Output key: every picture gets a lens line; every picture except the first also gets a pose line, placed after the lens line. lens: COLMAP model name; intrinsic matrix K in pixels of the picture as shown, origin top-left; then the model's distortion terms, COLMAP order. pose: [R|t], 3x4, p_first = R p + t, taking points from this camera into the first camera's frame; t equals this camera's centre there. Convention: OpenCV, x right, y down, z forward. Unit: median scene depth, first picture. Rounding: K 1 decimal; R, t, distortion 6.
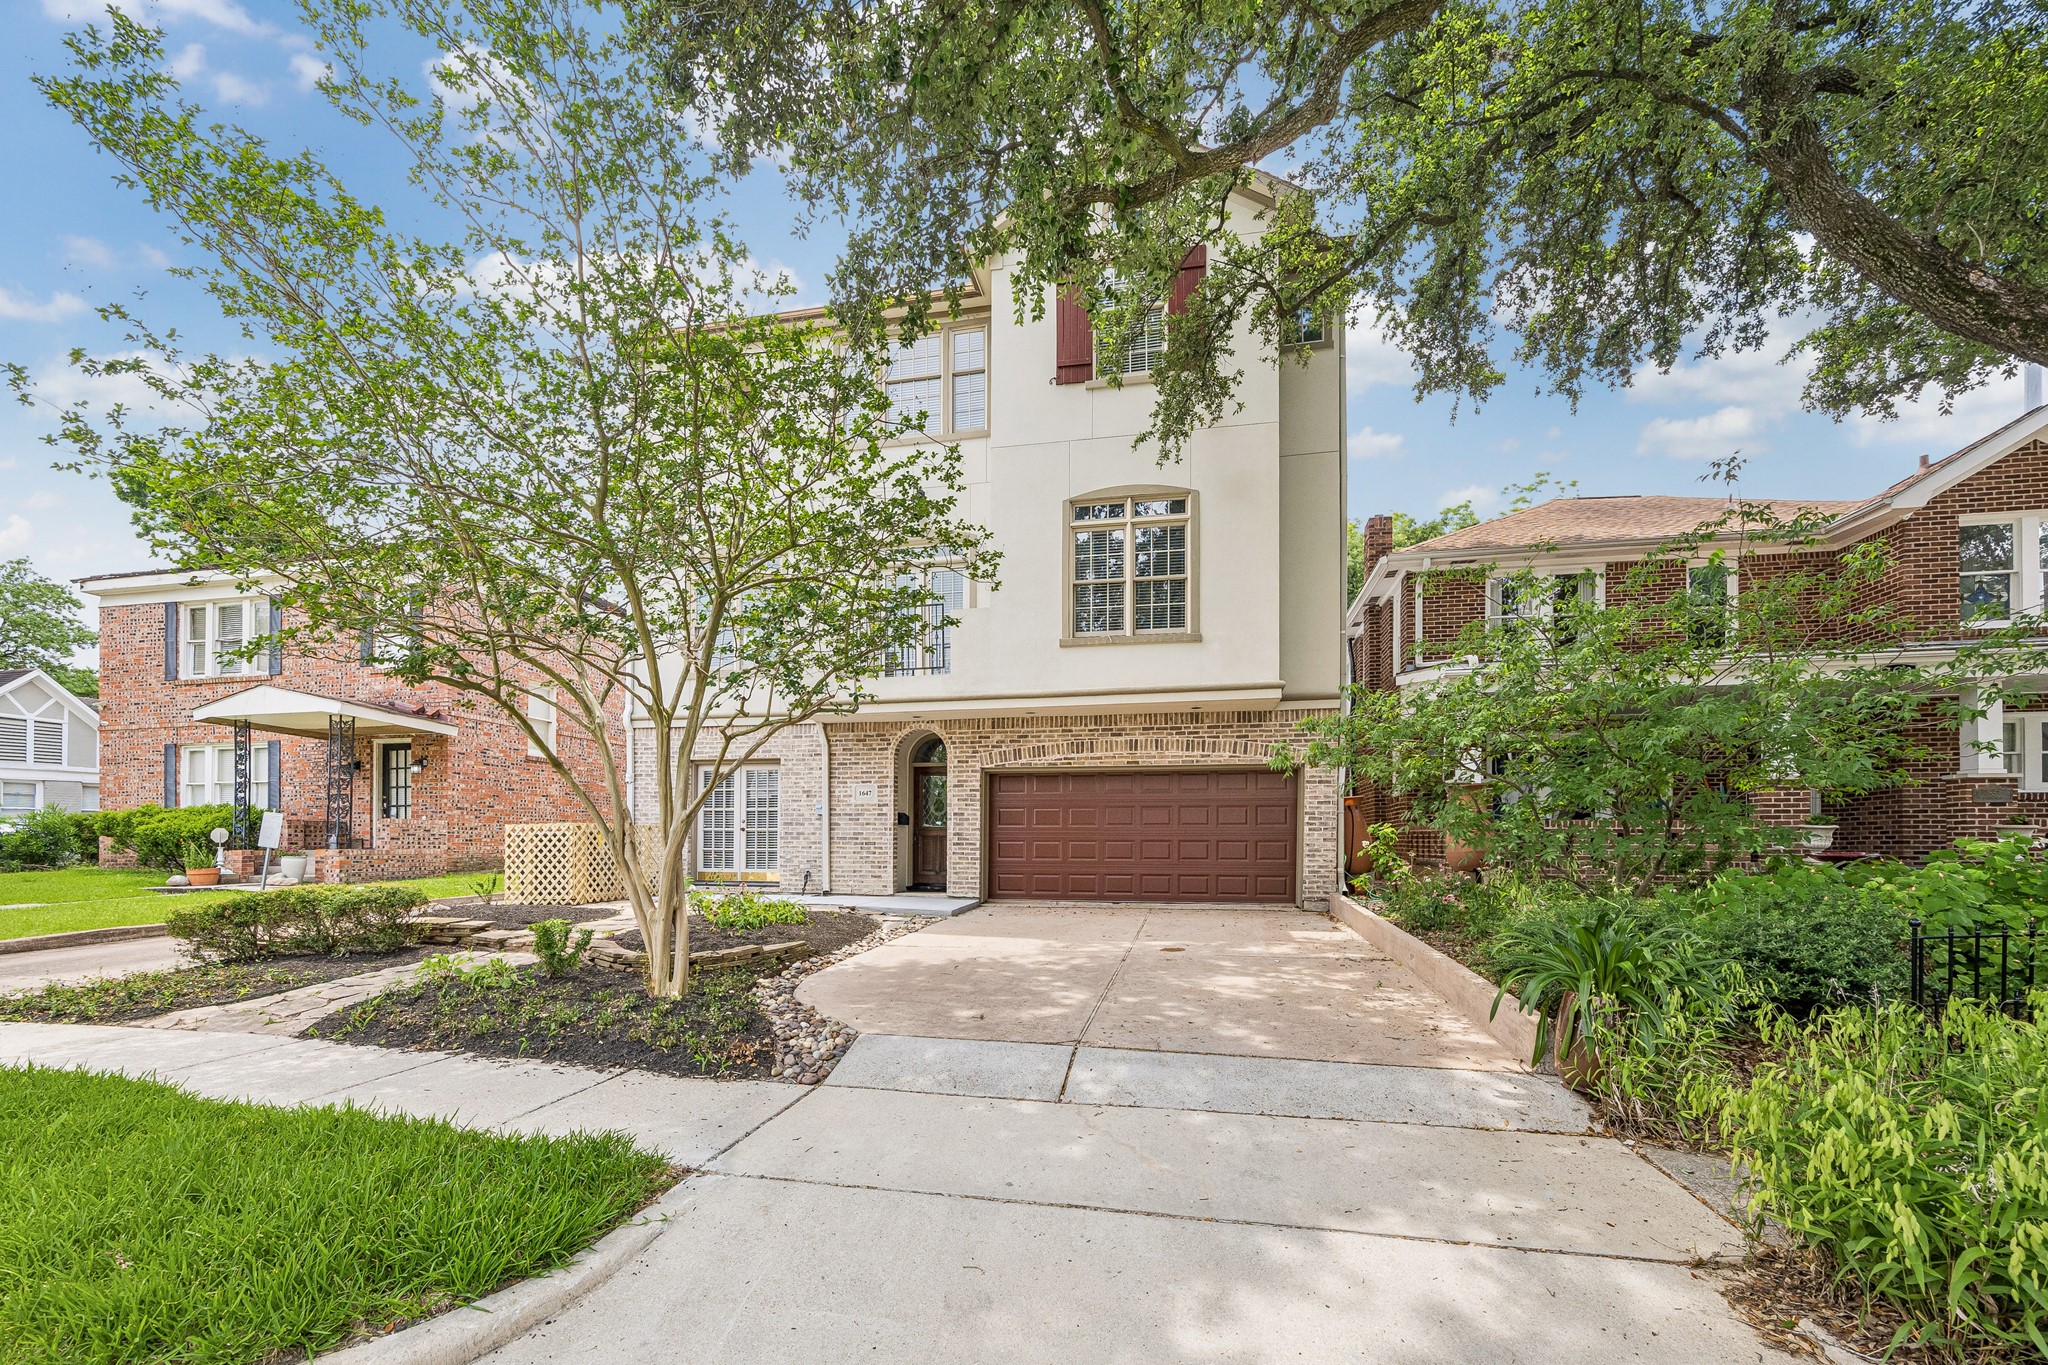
lens RADIAL K [[793.9, 0, 1021.0], [0, 793.9, 657.5], [0, 0, 1]] dist [-0.000658, -0.000344]
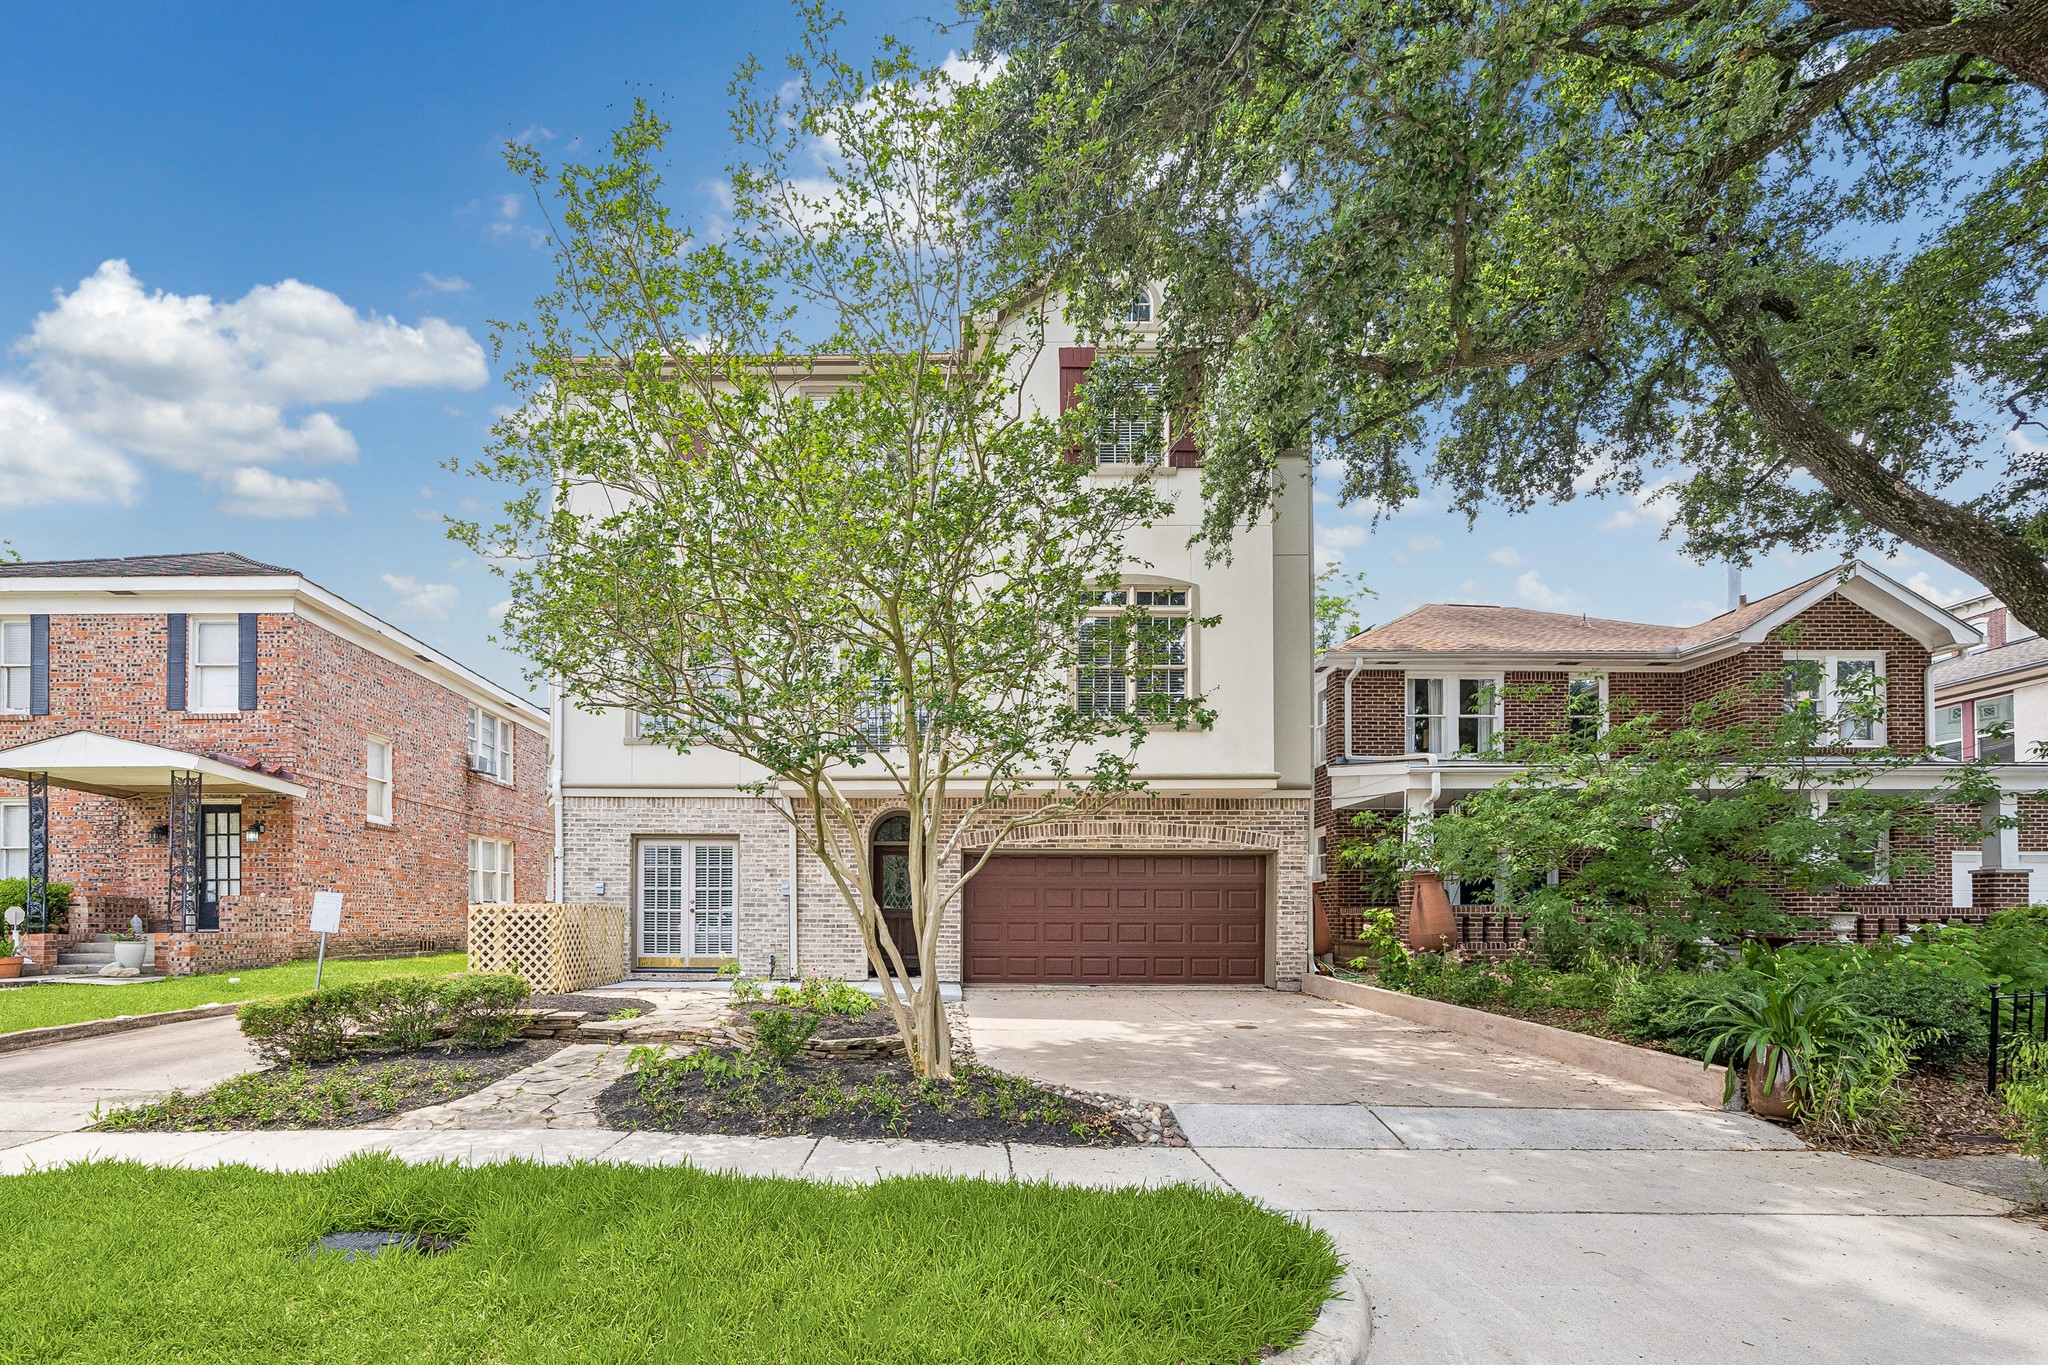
lens RADIAL K [[837.8, 0, 1029.9], [0, 837.8, 717.0], [0, 0, 1]] dist [0.000338, -0.000136]
pose [[0.981468, 0.046996, 0.185773, -0.169341], [-0.044555, 0.998857, -0.017293, -0.008236], [-0.186374, 0.008695, 0.982440, -0.028403]]
